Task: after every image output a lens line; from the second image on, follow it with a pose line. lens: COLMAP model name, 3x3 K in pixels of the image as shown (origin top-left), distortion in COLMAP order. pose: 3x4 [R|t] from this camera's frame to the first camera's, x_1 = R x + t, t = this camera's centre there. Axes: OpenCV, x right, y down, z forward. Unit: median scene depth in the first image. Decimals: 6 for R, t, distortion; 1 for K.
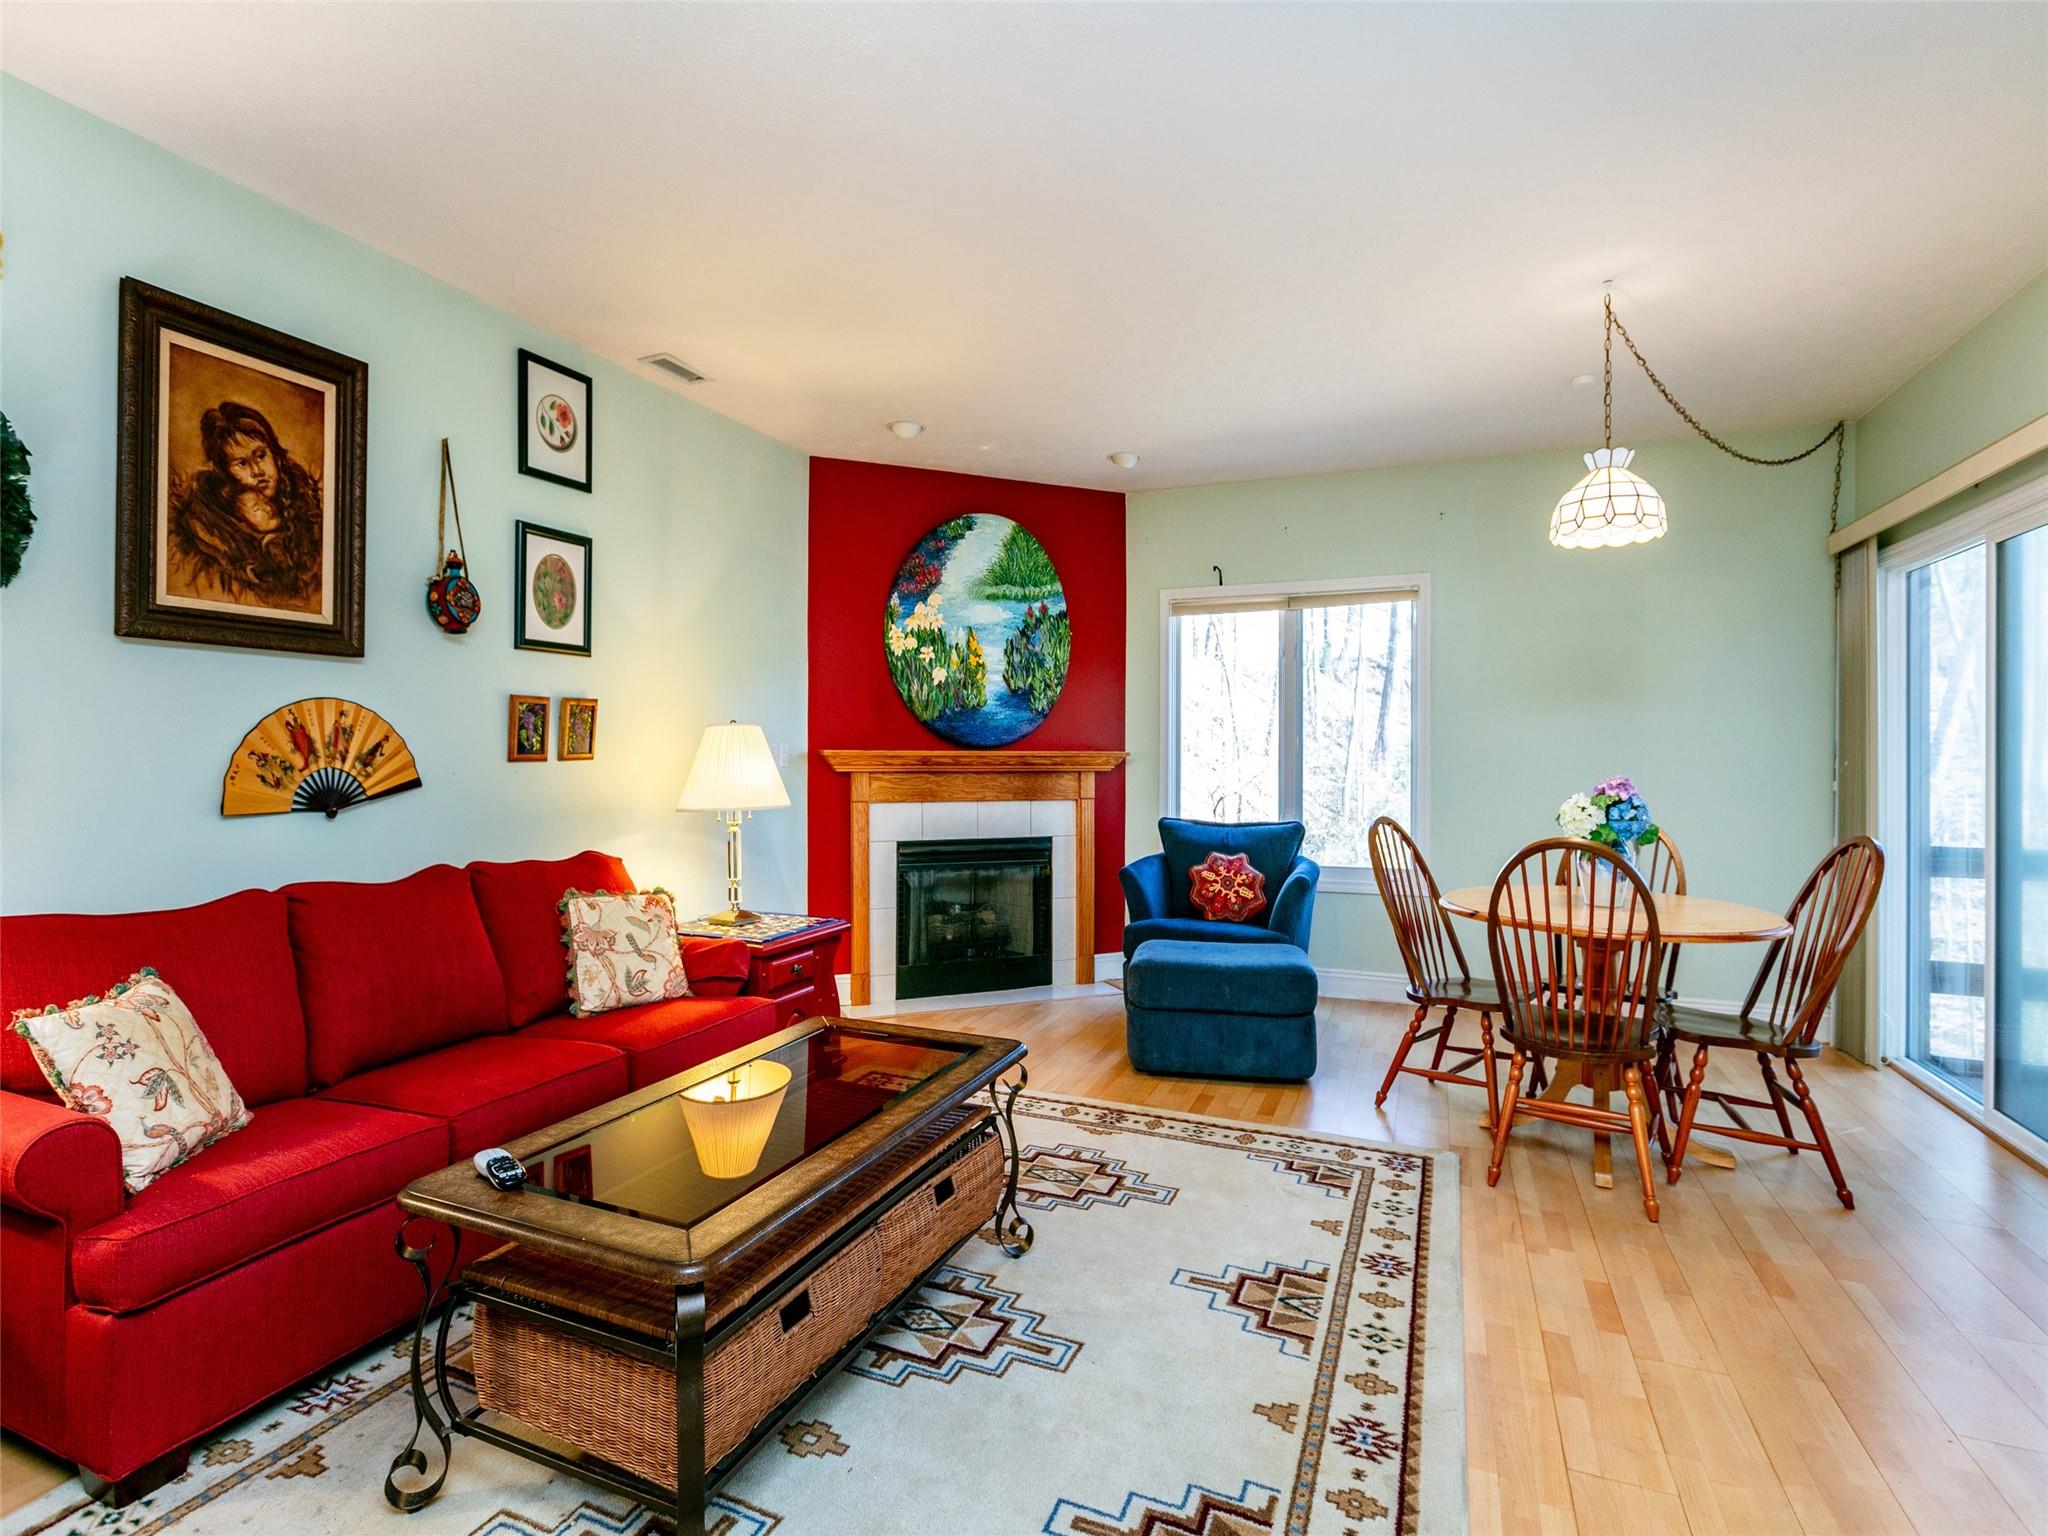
lens RADIAL K [[972.2, 0, 1028.2], [0, 972.2, 777.0], [0, 0, 1]] dist [0.000429, -0.000464]
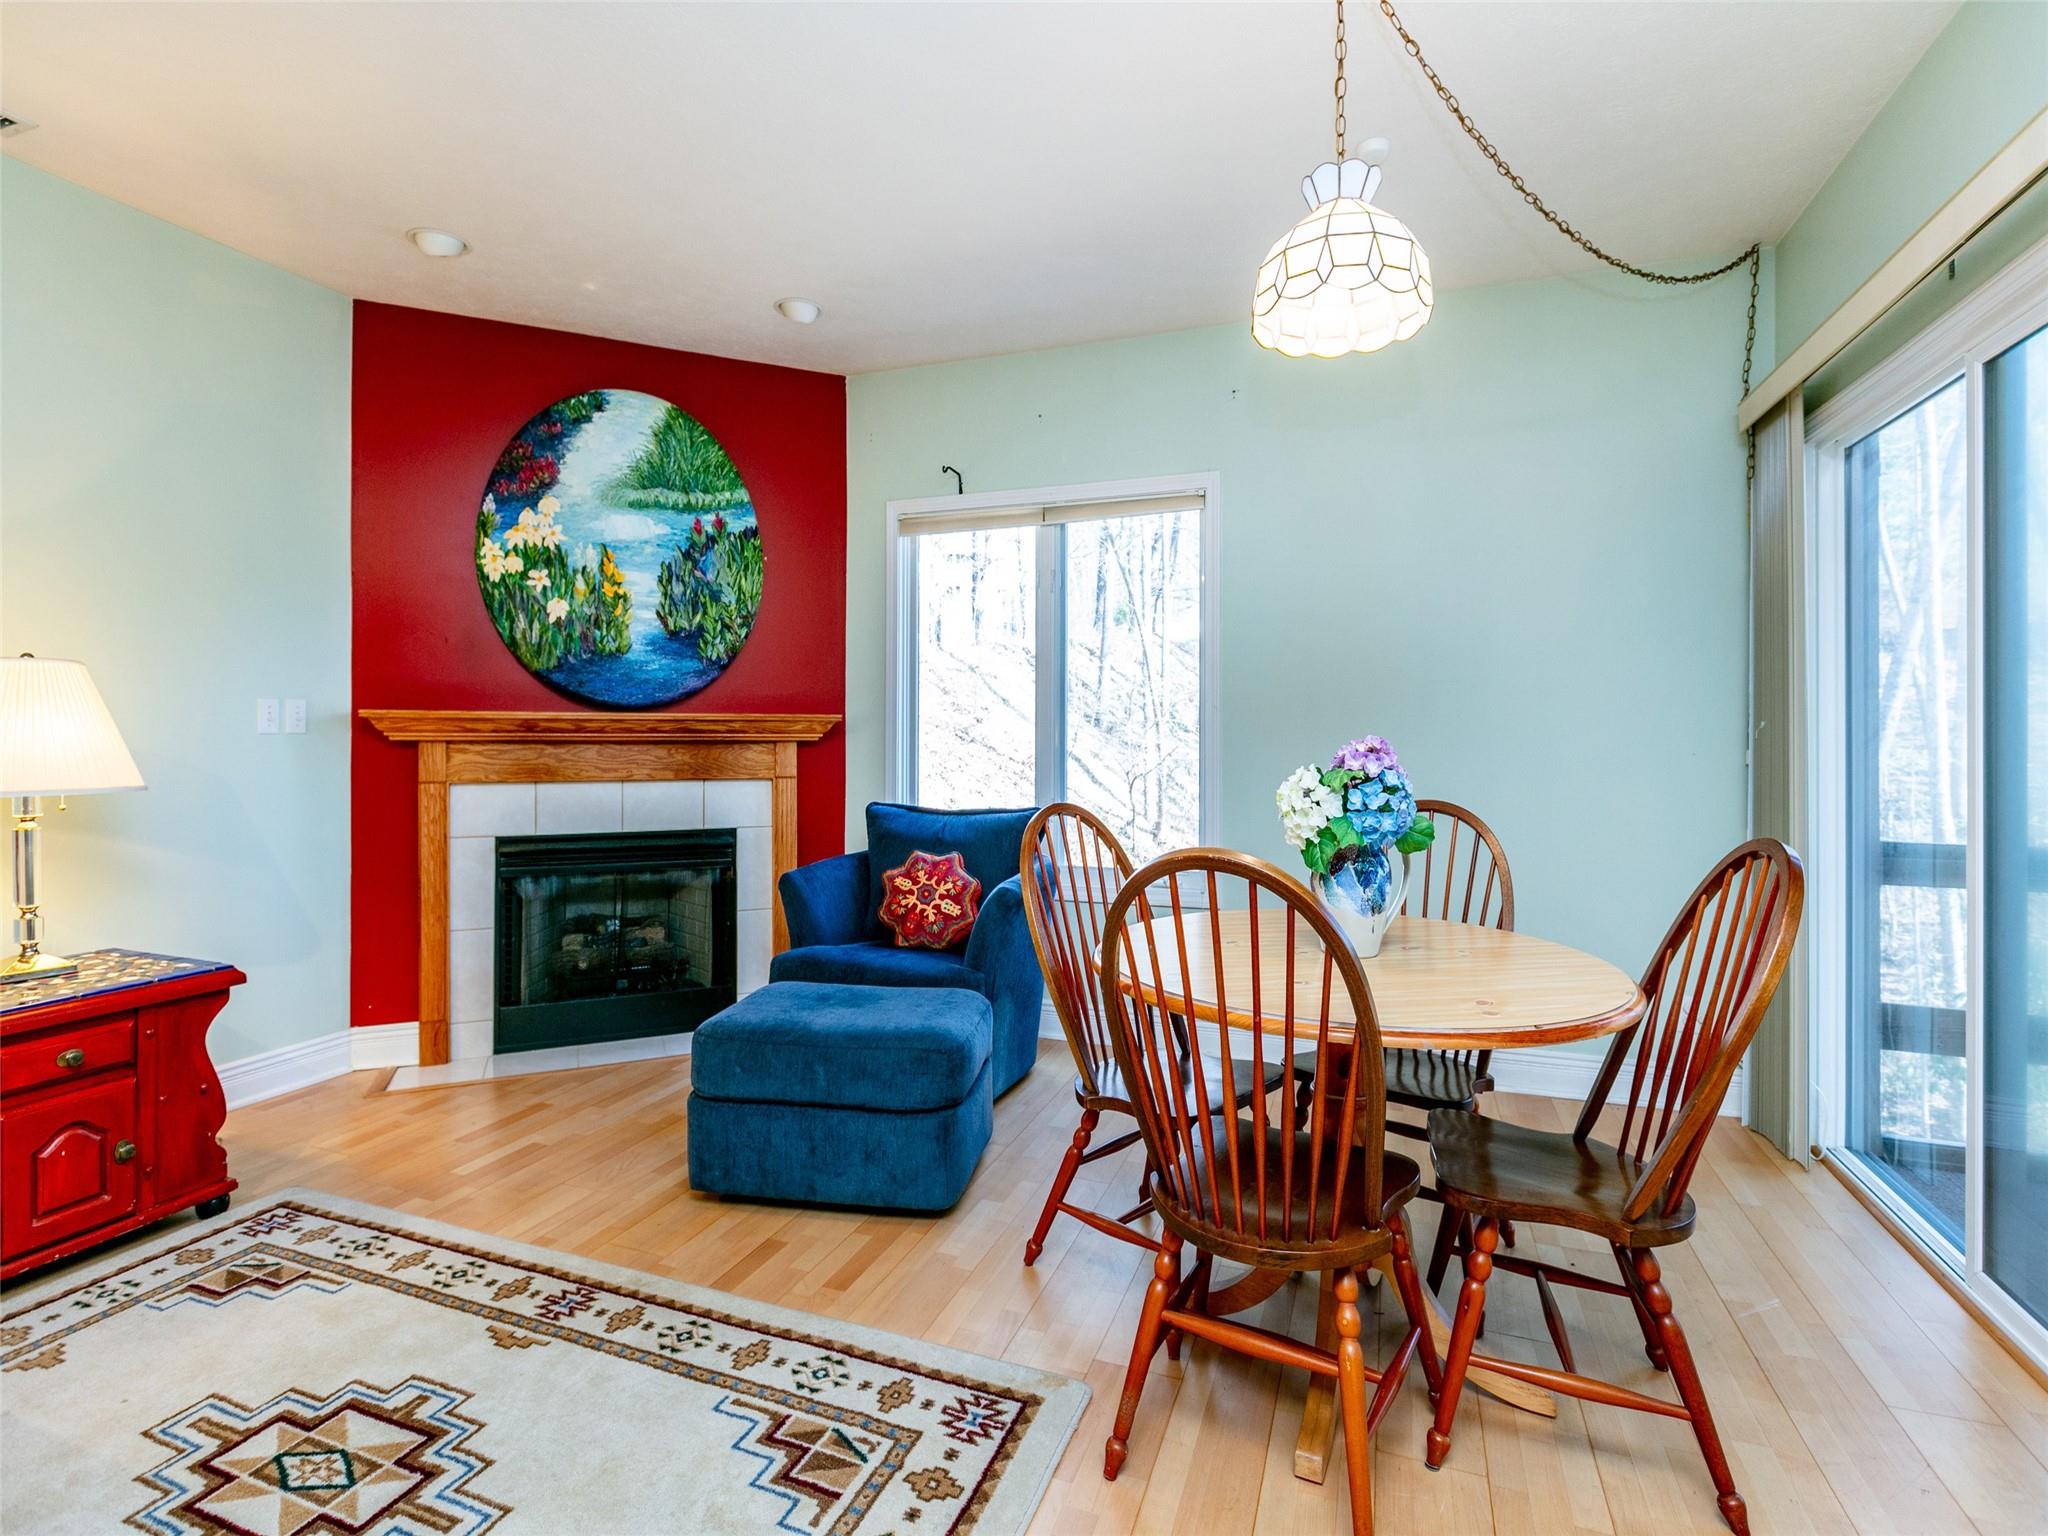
lens RADIAL K [[981.4, 0, 1014.7], [0, 981.4, 755.1], [0, 0, 1]] dist [0.001489, -0.000210]
pose [[0.999565, -0.001827, 0.029435, 0.329884], [0.001872, 0.999997, -0.001494, 0.009749], [-0.029432, 0.001549, 0.999566, 0.360736]]
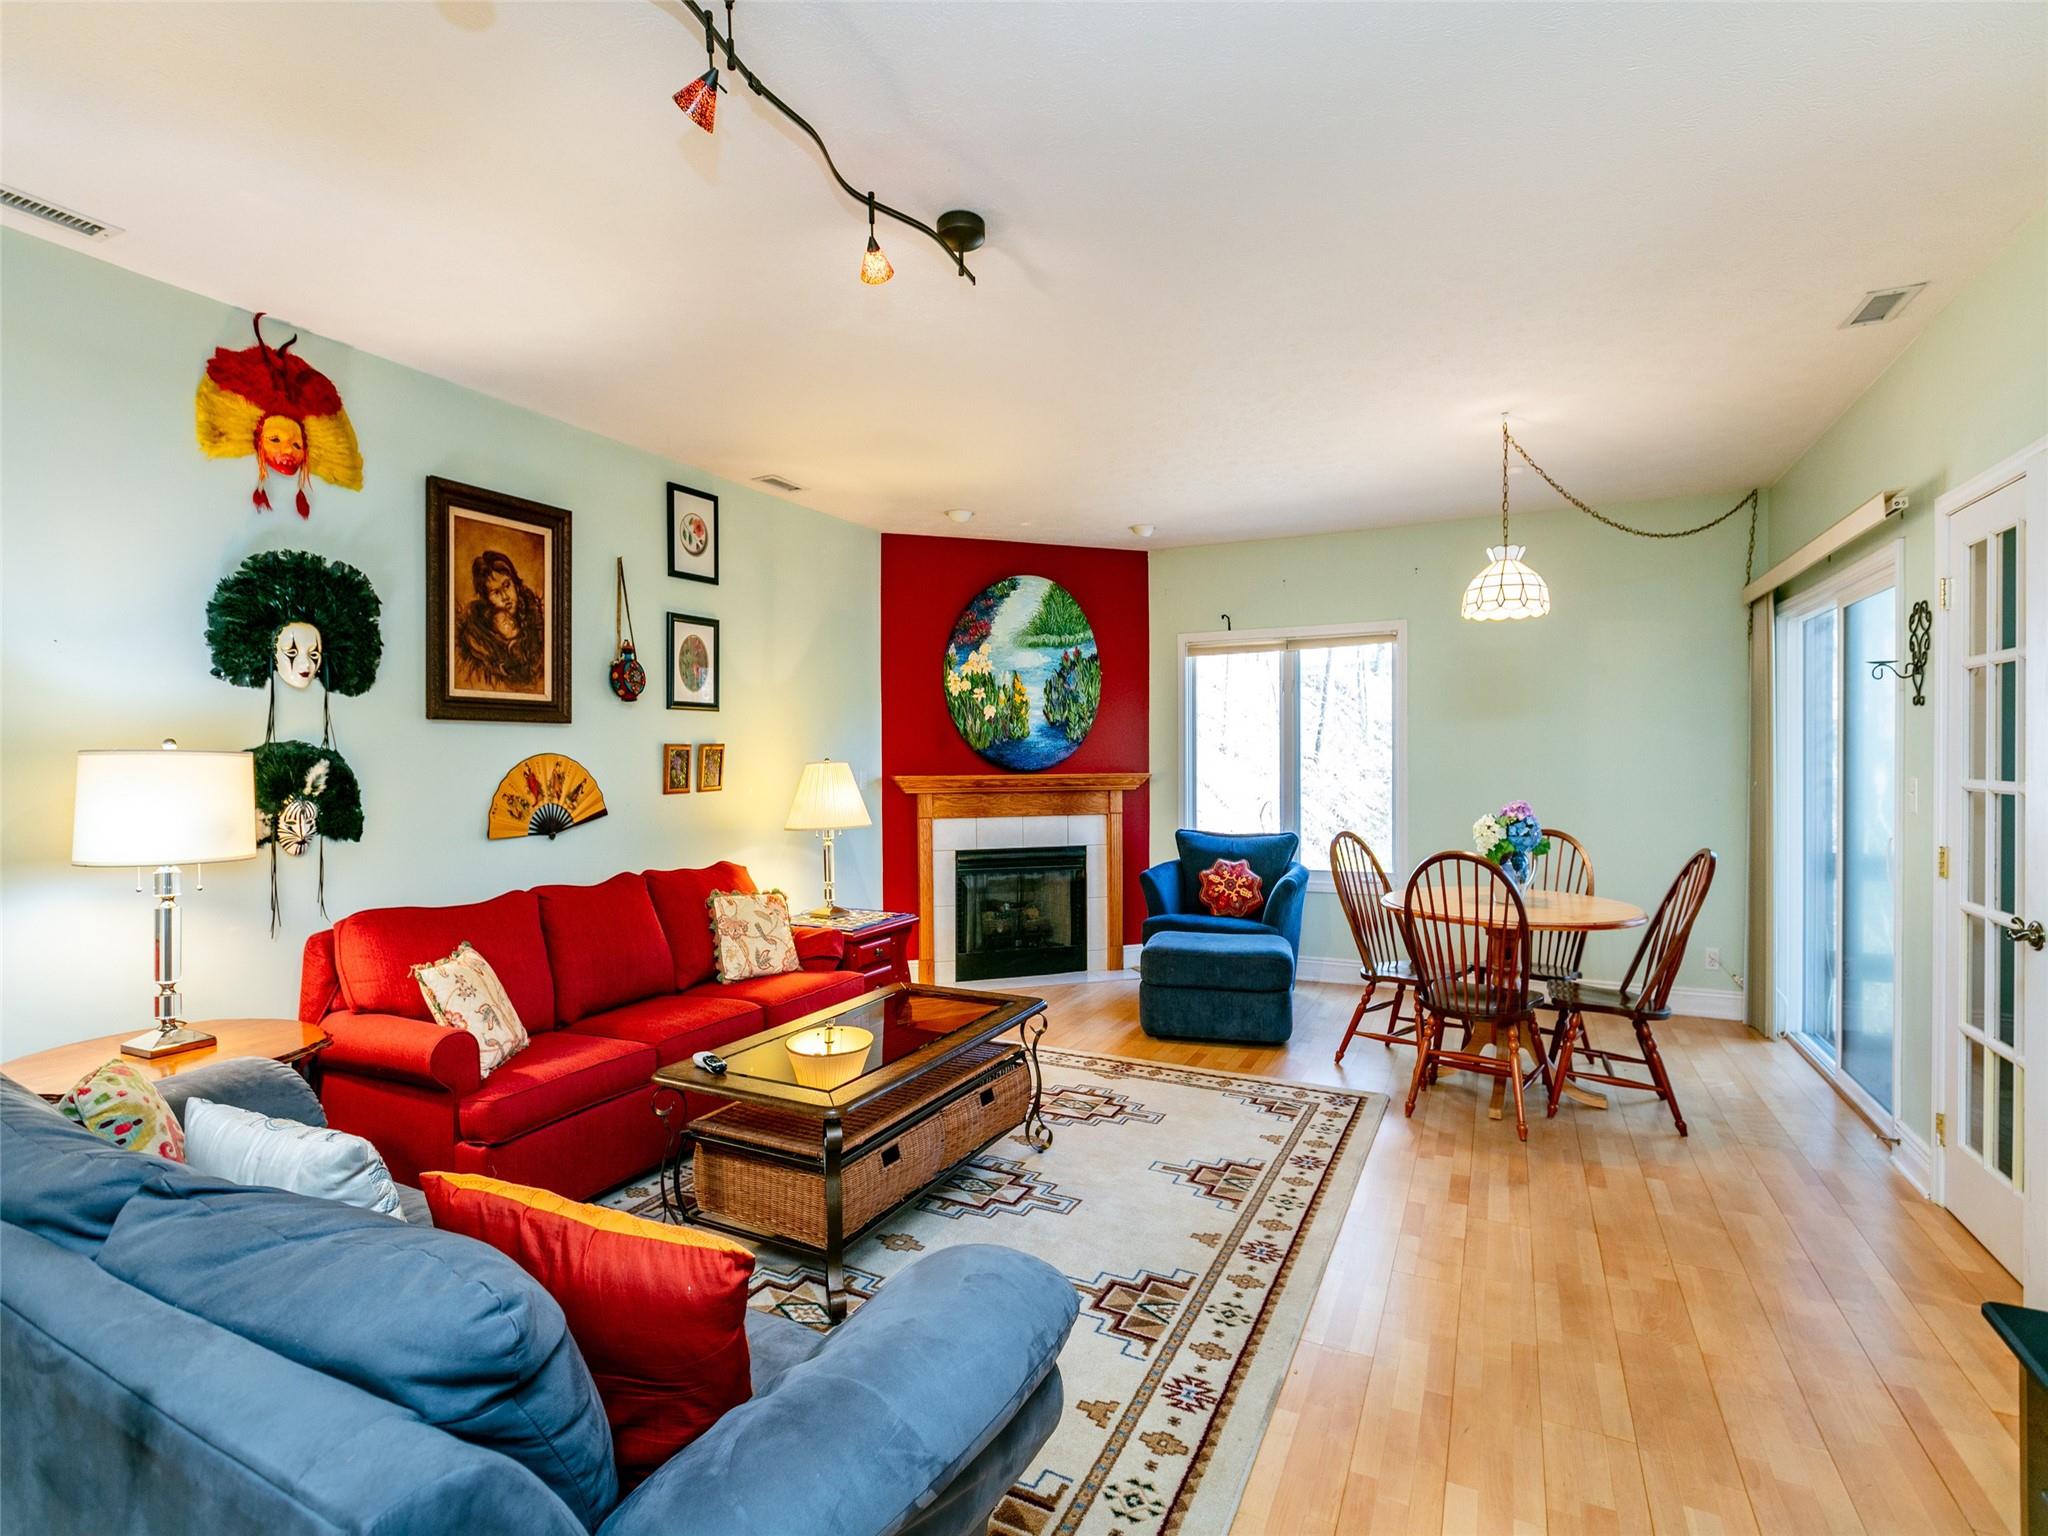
lens RADIAL K [[962.5, 0, 1026.5], [0, 962.5, 787.2], [0, 0, 1]] dist [0.001514, 0.000292]
pose [[0.997972, -0.007187, -0.063249, 0.040545], [0.007708, 0.999938, 0.007993, -0.029849], [0.063187, -0.008464, 0.997966, -0.260200]]
